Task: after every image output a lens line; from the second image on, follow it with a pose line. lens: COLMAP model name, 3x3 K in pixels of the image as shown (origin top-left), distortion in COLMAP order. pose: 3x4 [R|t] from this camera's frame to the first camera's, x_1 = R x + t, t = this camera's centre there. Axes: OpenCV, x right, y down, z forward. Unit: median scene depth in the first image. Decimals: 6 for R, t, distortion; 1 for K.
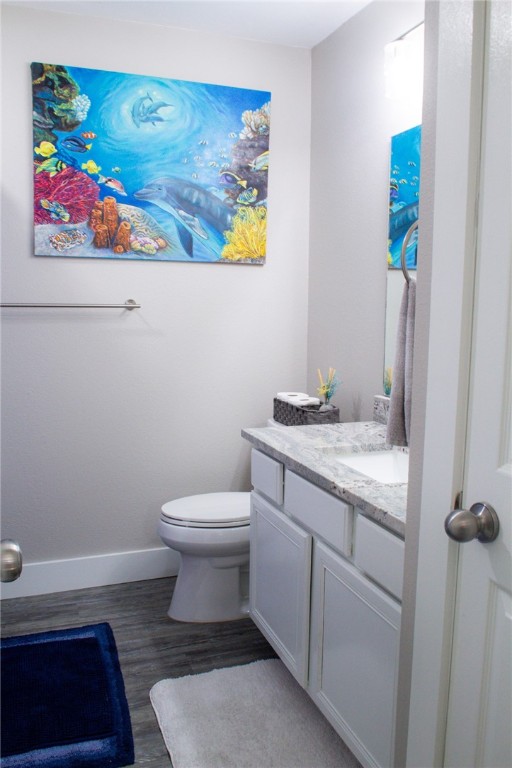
lens RADIAL K [[637.0, 0, 256.6], [0, 637.0, 385.8], [0, 0, 1]] dist [-0.064410, 0.017643]
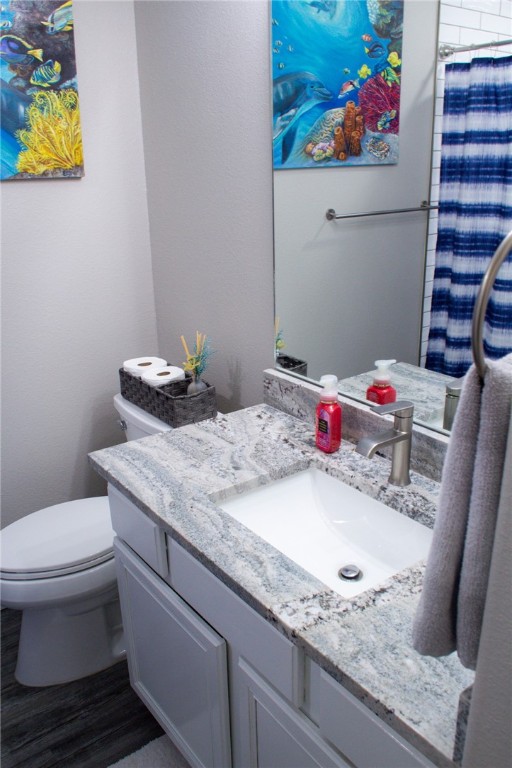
lens RADIAL K [[637.0, 0, 255.4], [0, 637.0, 381.6], [0, 0, 1]] dist [-0.064410, 0.017643]
pose [[0.956927, -0.124705, 0.262180, -0.016221], [0.065836, 0.972734, 0.222384, -0.118281], [-0.282764, -0.195545, 0.939046, 0.266534]]
